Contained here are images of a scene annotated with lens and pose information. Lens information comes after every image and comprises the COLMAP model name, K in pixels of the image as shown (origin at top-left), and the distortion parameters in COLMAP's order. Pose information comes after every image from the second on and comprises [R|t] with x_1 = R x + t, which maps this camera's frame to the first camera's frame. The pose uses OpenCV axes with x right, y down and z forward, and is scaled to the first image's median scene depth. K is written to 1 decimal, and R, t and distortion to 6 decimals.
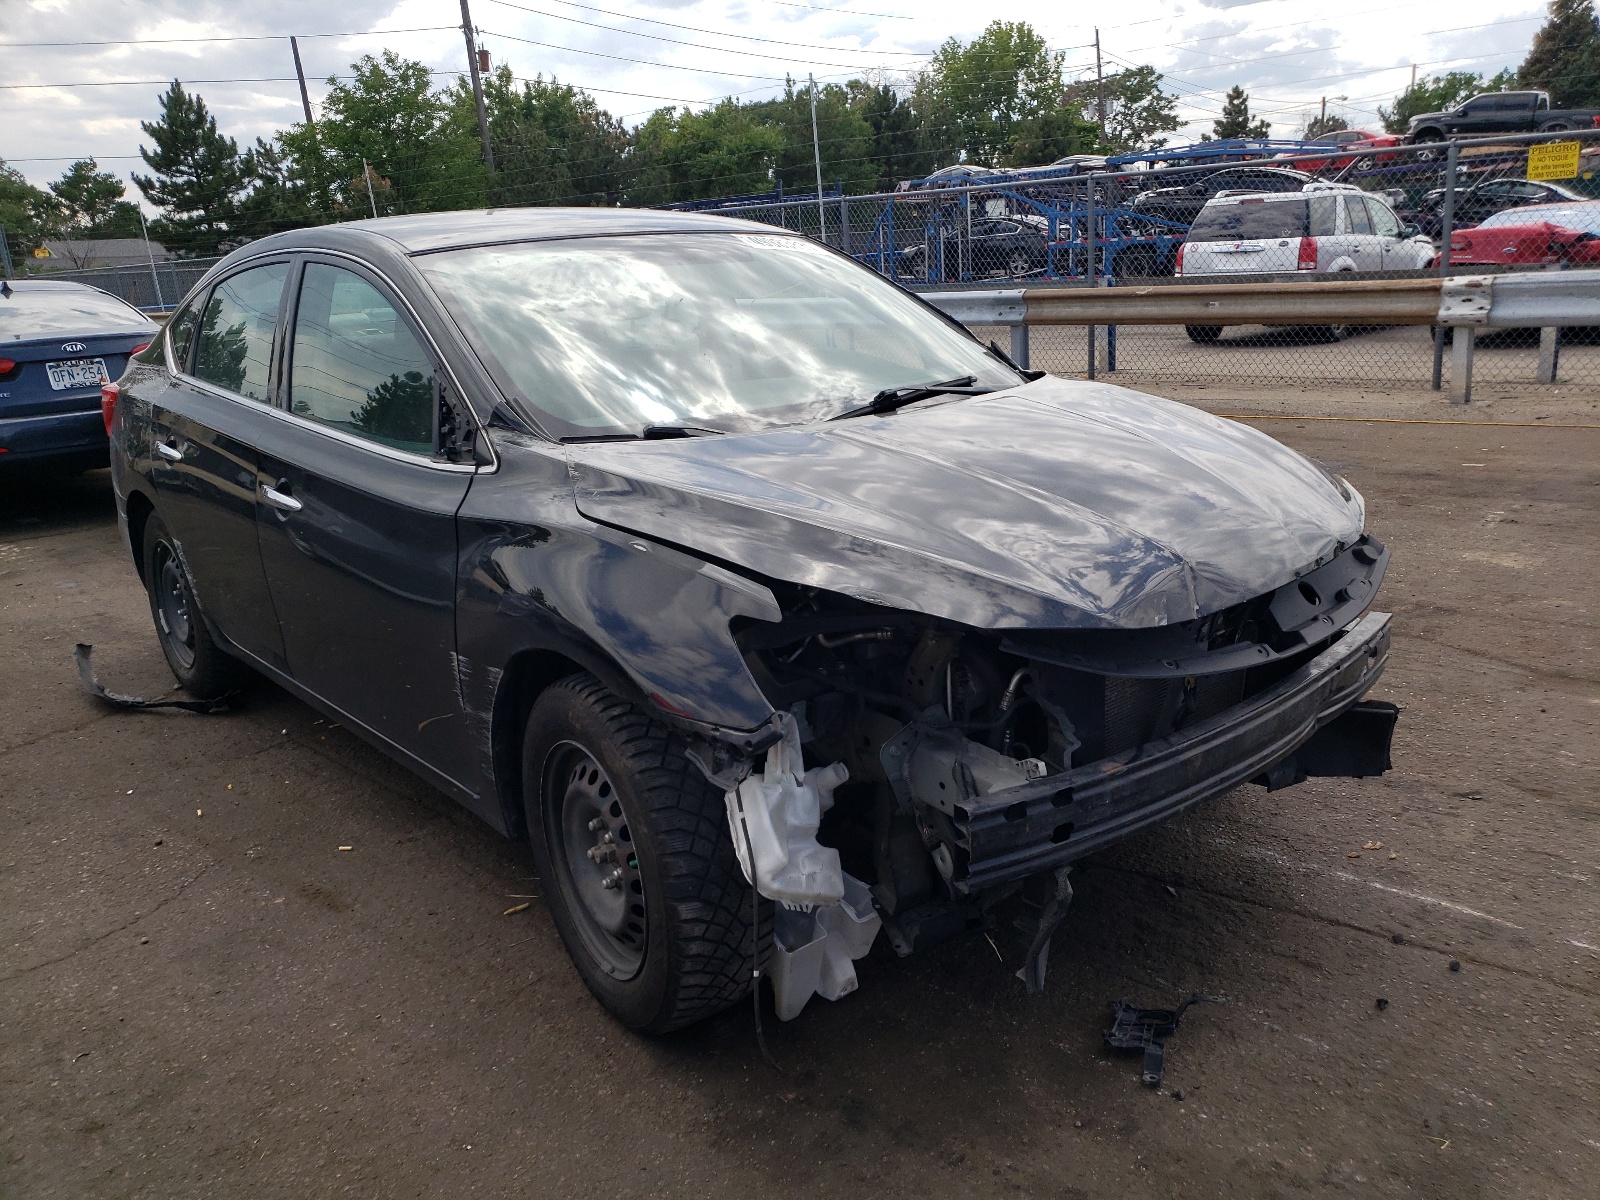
lens RADIAL K [[1202.1, 0, 800.0], [0, 1202.1, 600.0], [0, 0, 1]] dist [0.029194, -0.011888]
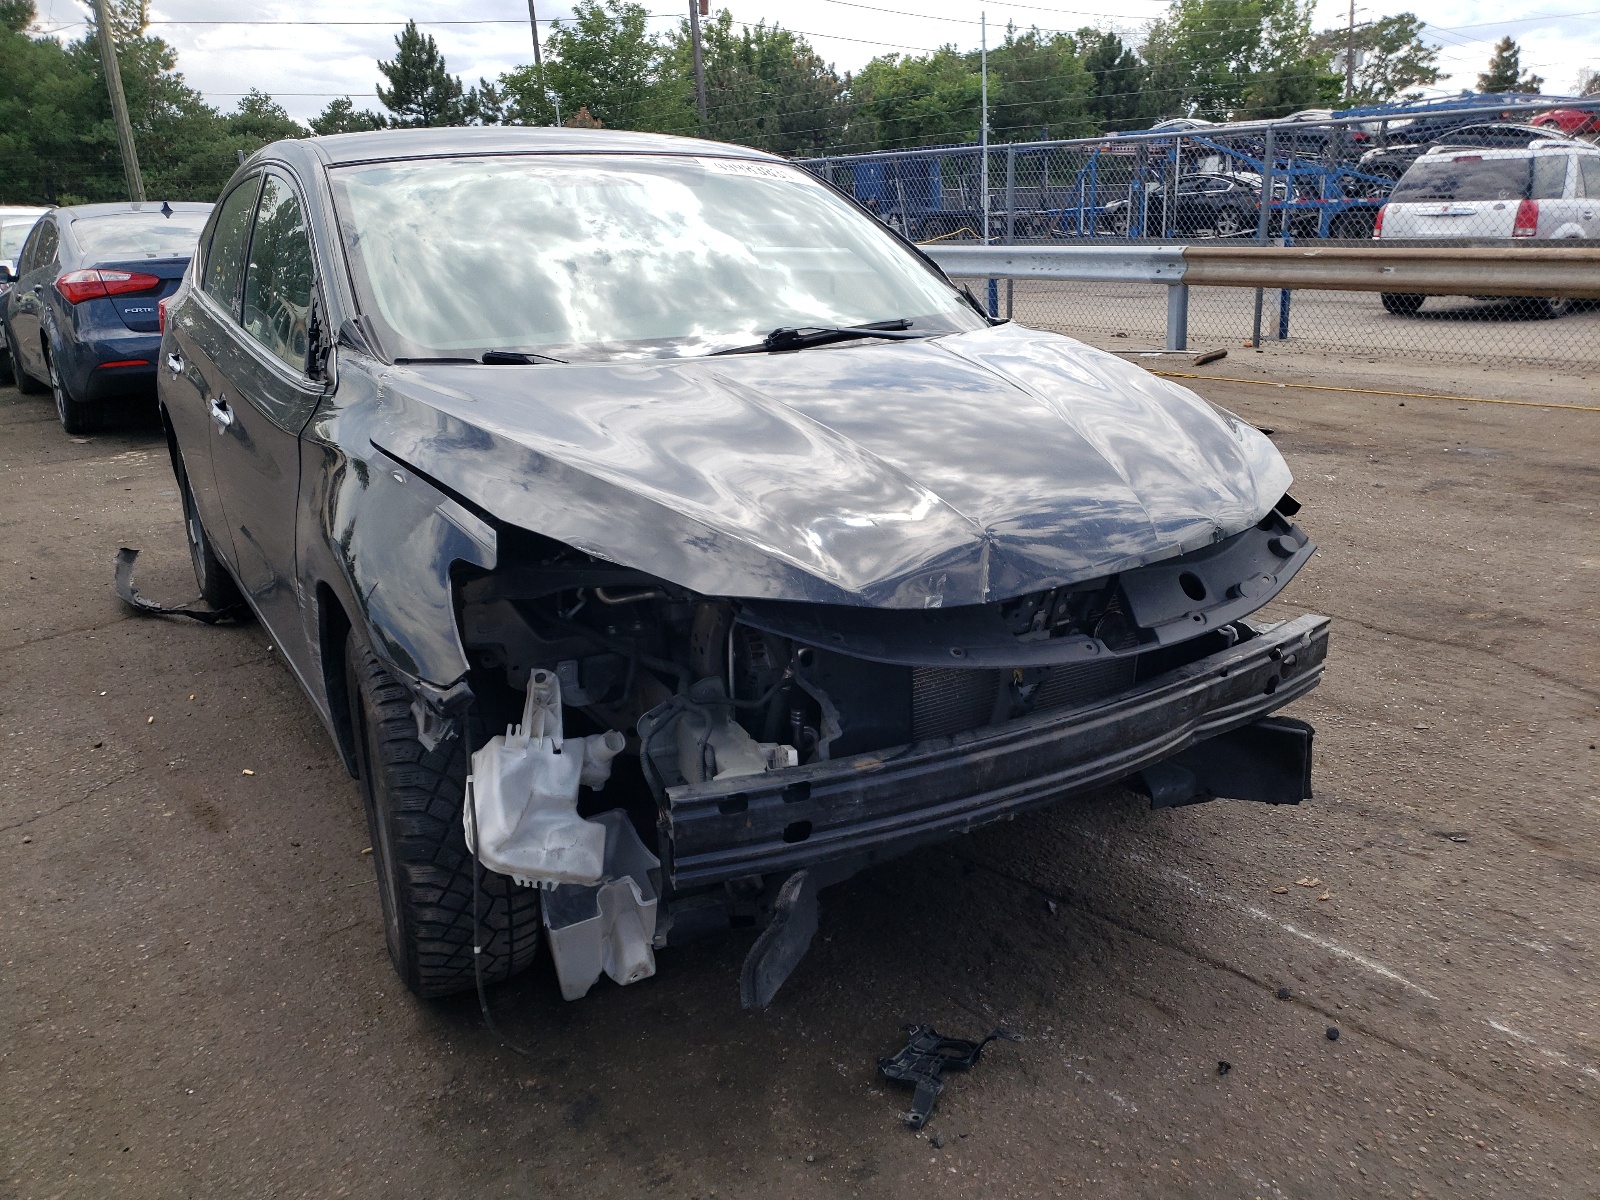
lens RADIAL K [[1208.0, 0, 800.0], [0, 1208.0, 600.0], [0, 0, 1]] dist [0.011379, 0.009699]
pose [[0.986577, 0.078376, -0.143258, 0.215860], [-0.073050, 0.996441, 0.042069, -0.008930], [0.146045, -0.031040, 0.988791, 0.088571]]
